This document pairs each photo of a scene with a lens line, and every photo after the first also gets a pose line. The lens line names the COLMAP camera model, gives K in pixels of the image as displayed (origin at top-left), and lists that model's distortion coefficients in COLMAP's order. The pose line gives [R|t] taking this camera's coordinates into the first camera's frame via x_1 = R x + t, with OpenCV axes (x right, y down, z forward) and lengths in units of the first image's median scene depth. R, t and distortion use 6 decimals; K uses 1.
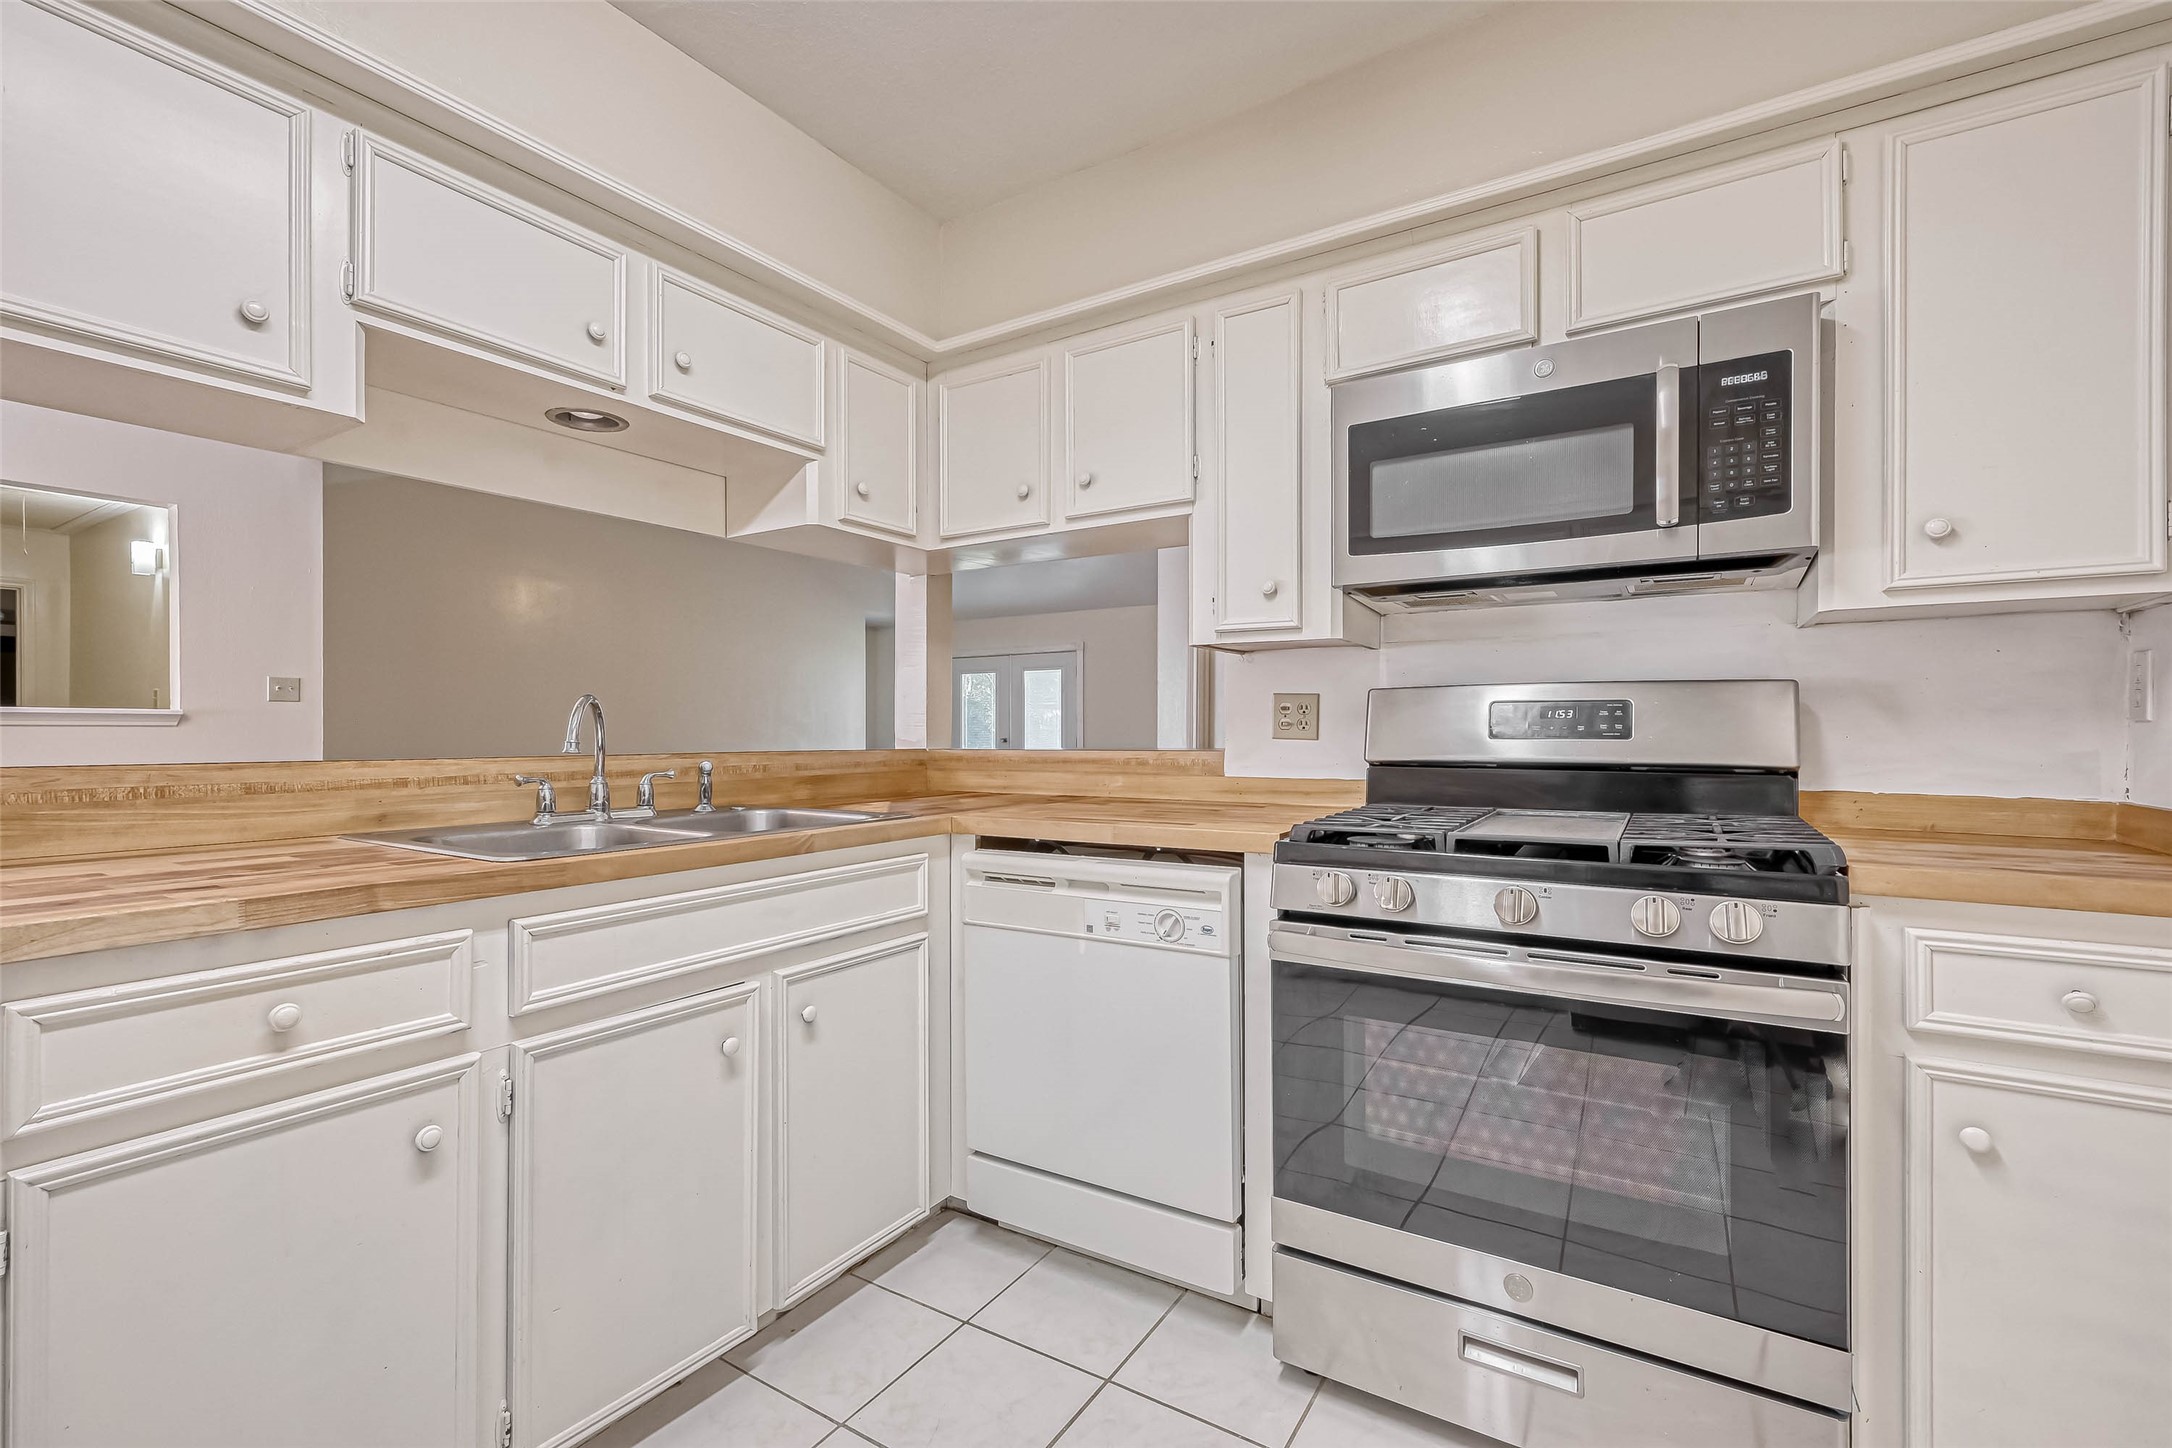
lens RADIAL K [[925.3, 0, 1086.9], [0, 925.3, 731.8], [0, 0, 1]] dist [0.000601, 0.000086]
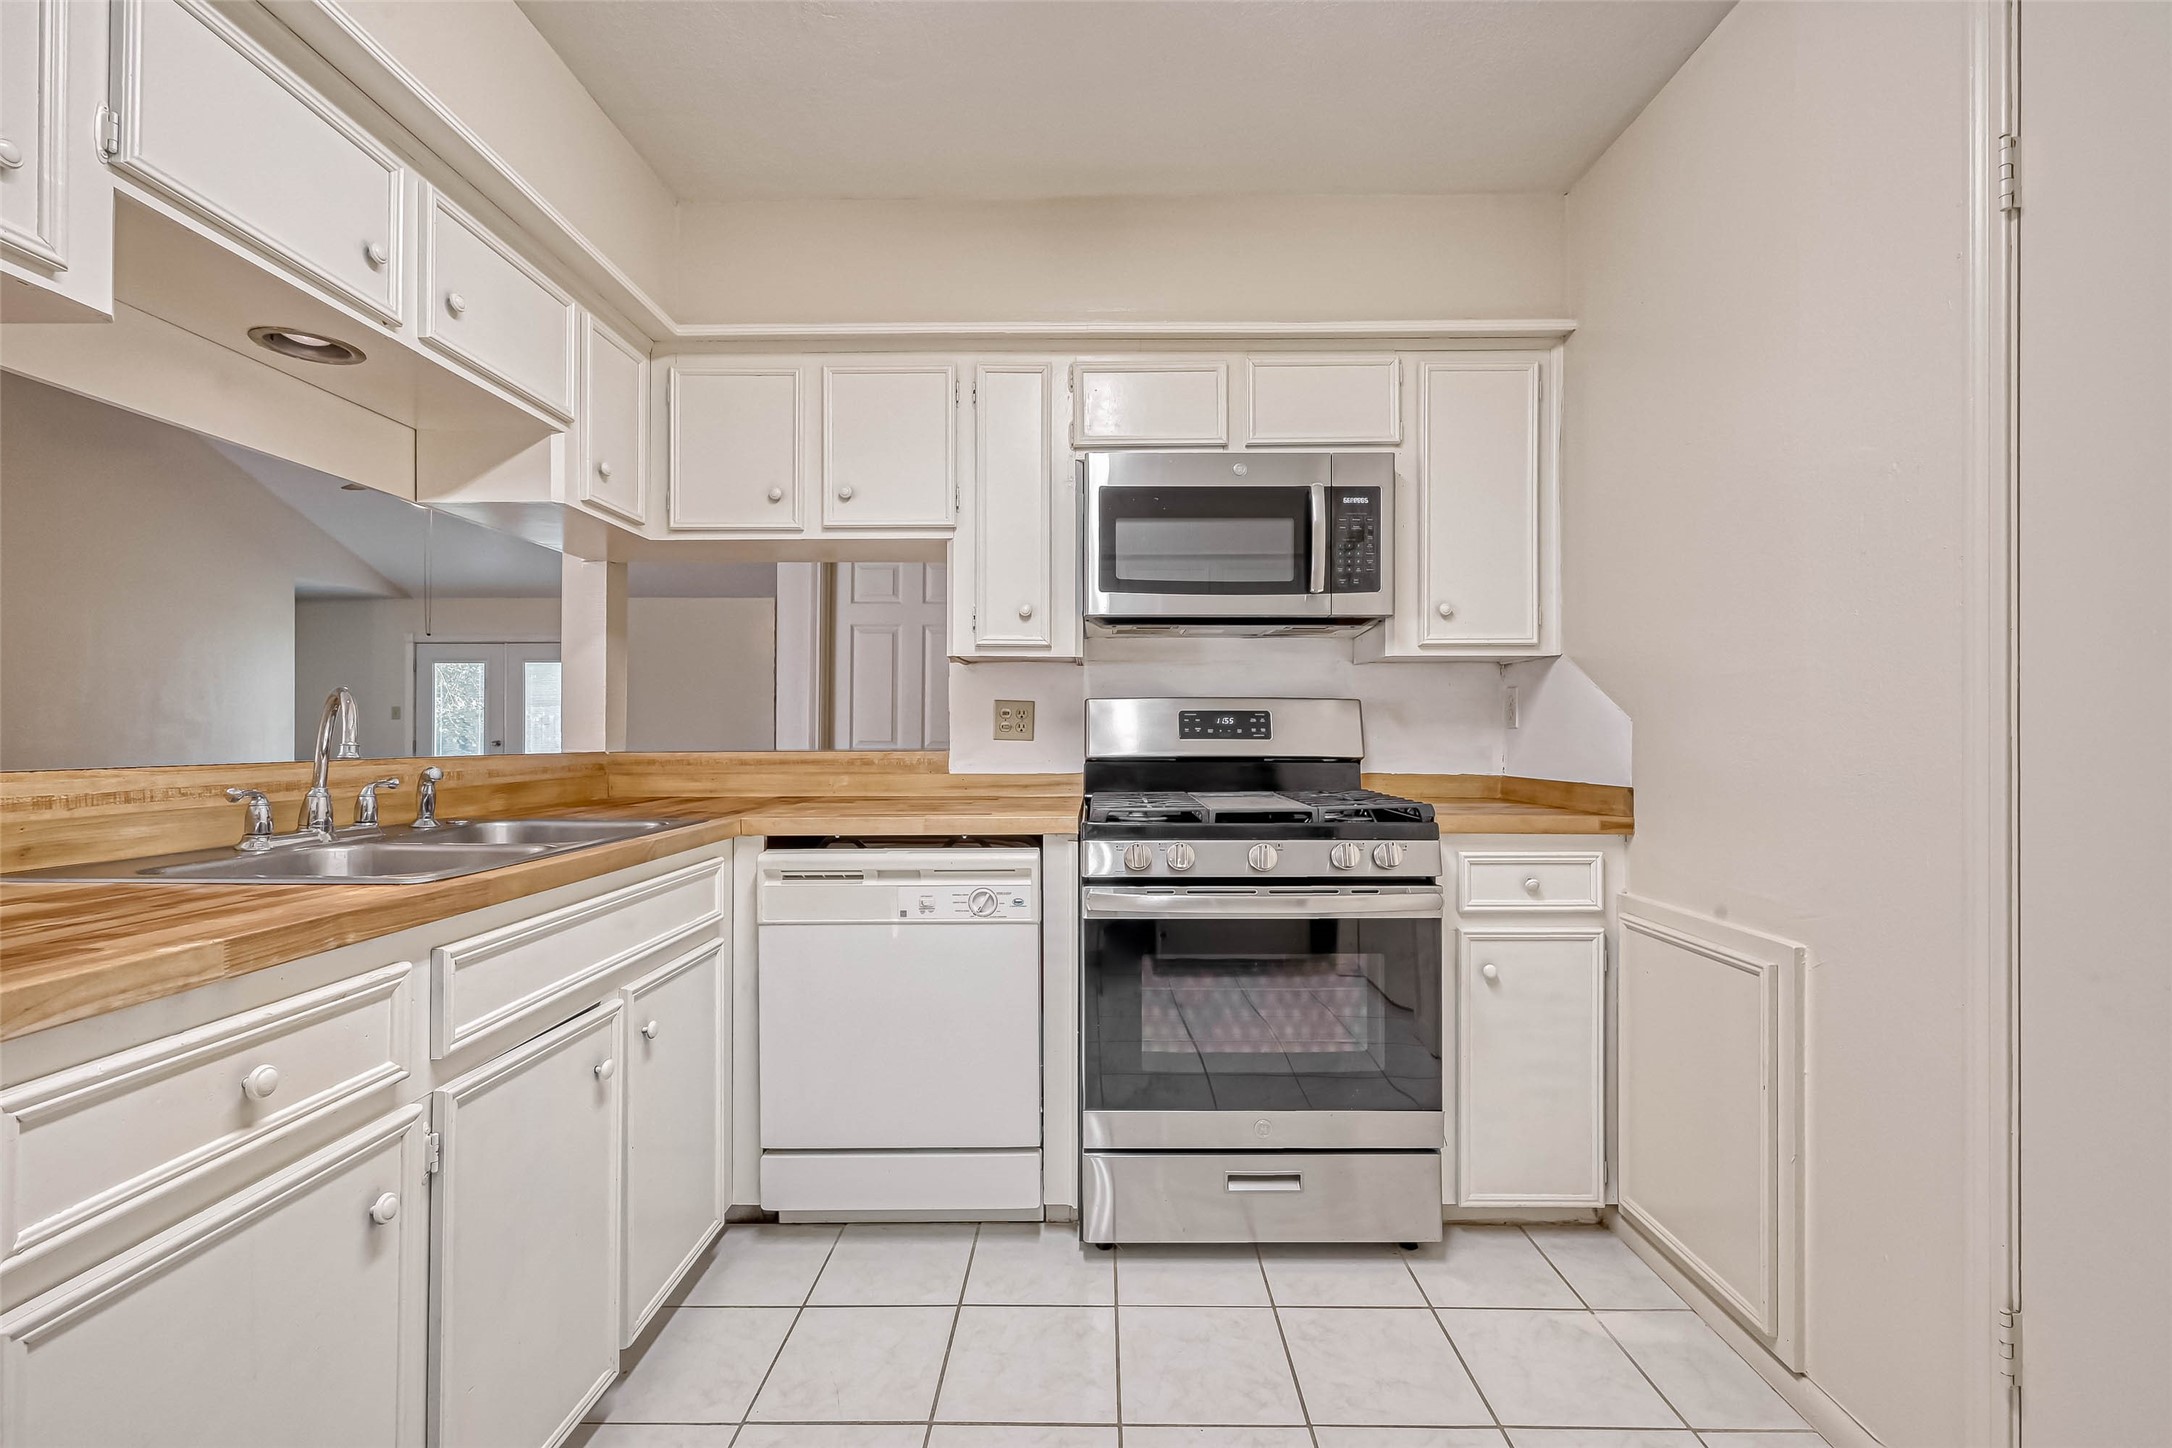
lens RADIAL K [[927.7, 0, 1094.9], [0, 927.7, 727.1], [0, 0, 1]] dist [0.002084, 0.000345]
pose [[0.848021, 0.004827, 0.529941, -0.400462], [-0.001049, 0.999972, -0.007430, 0.000605], [-0.529961, 0.005745, 0.848002, -0.050512]]
